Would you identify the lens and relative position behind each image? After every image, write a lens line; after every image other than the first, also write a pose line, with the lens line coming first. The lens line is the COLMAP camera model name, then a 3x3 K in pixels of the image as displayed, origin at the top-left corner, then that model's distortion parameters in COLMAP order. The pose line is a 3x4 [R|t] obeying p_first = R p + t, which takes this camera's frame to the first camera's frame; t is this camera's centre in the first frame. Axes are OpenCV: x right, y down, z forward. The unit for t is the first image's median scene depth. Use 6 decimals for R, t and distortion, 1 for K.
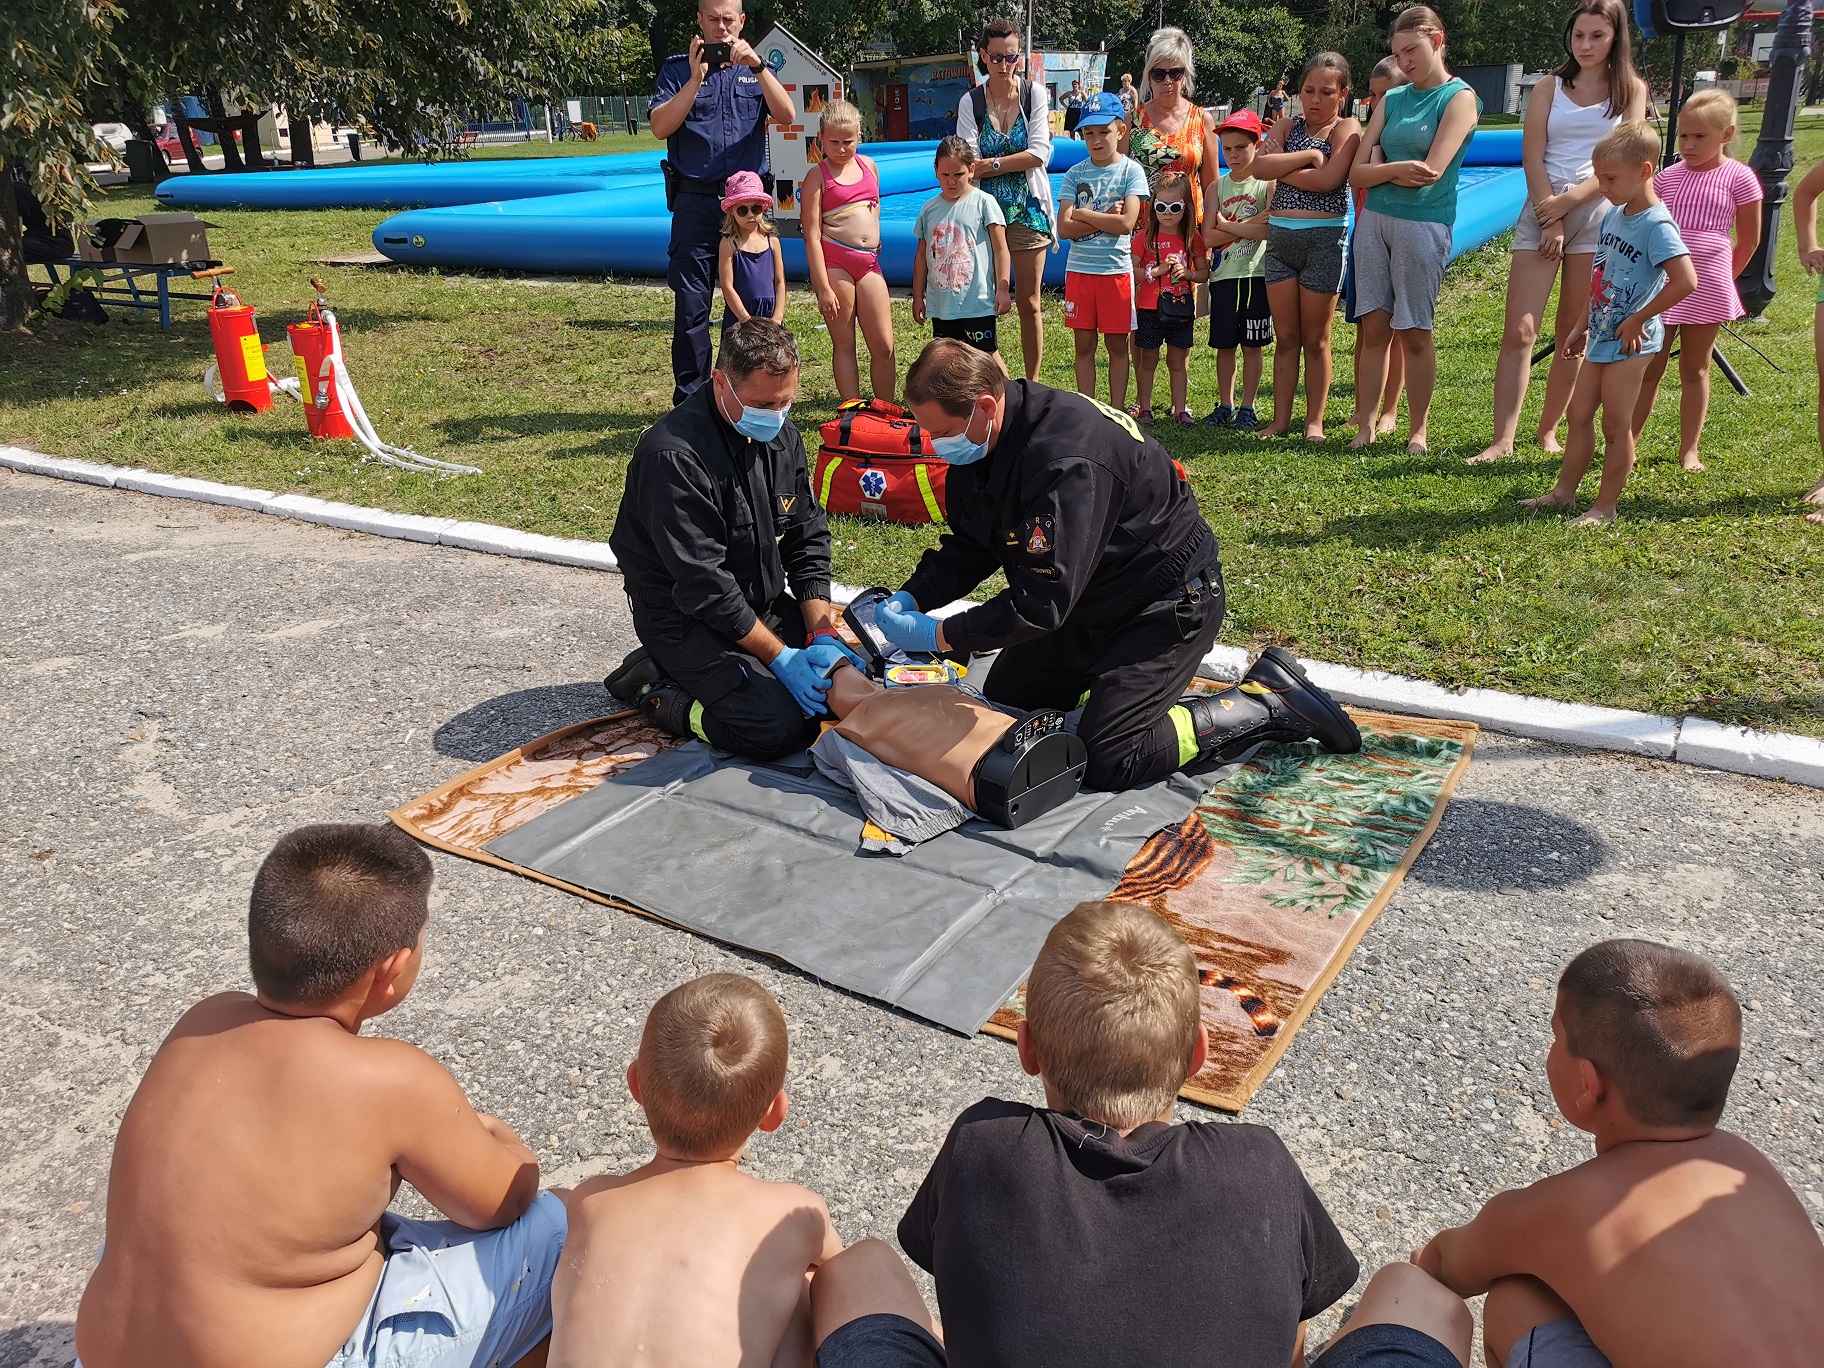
lens RADIAL K [[1440.4, 0, 916.0], [0, 1440.4, 683.4], [0, 0, 1]] dist [0.006815, -0.017015]
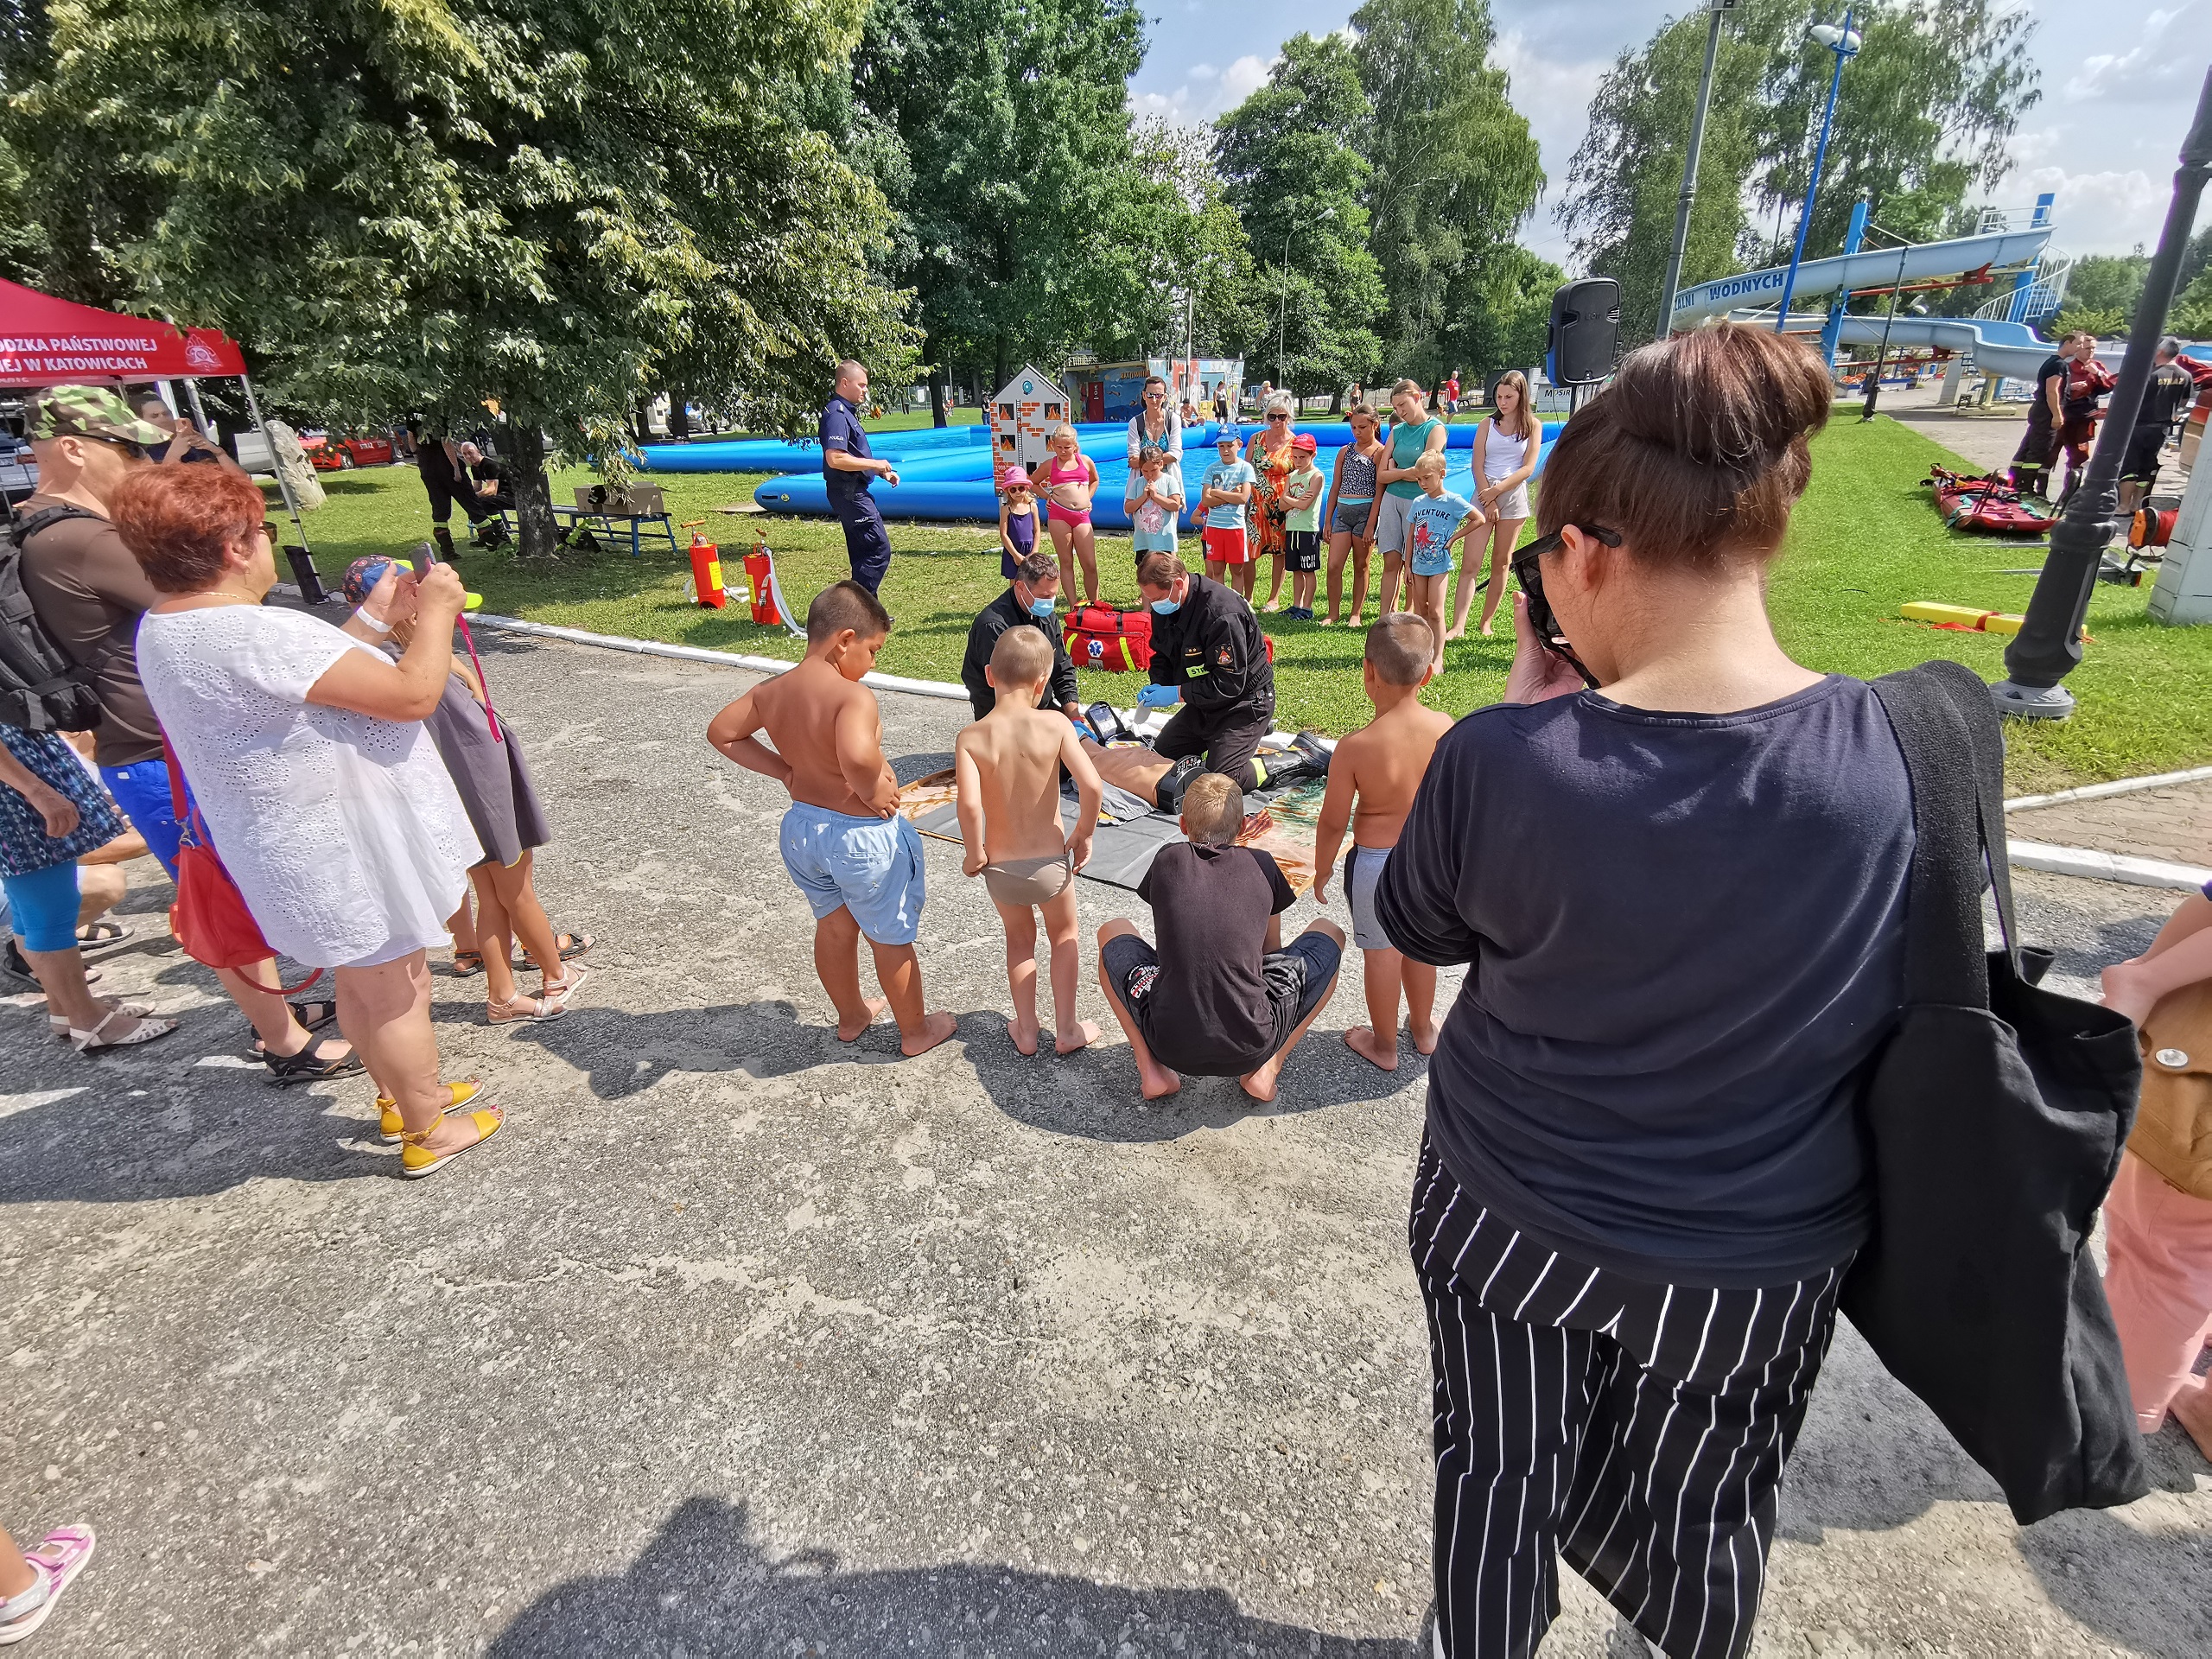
lens RADIAL K [[1027.2, 0, 1103.6], [0, 1027.2, 830.2], [0, 0, 1]] dist [-0.022152, -0.000636]
pose [[0.999983, 0.005464, -0.002020, -0.011969], [-0.005417, 0.999736, 0.022312, 0.040837], [0.002141, -0.022301, 0.999749, -0.192335]]
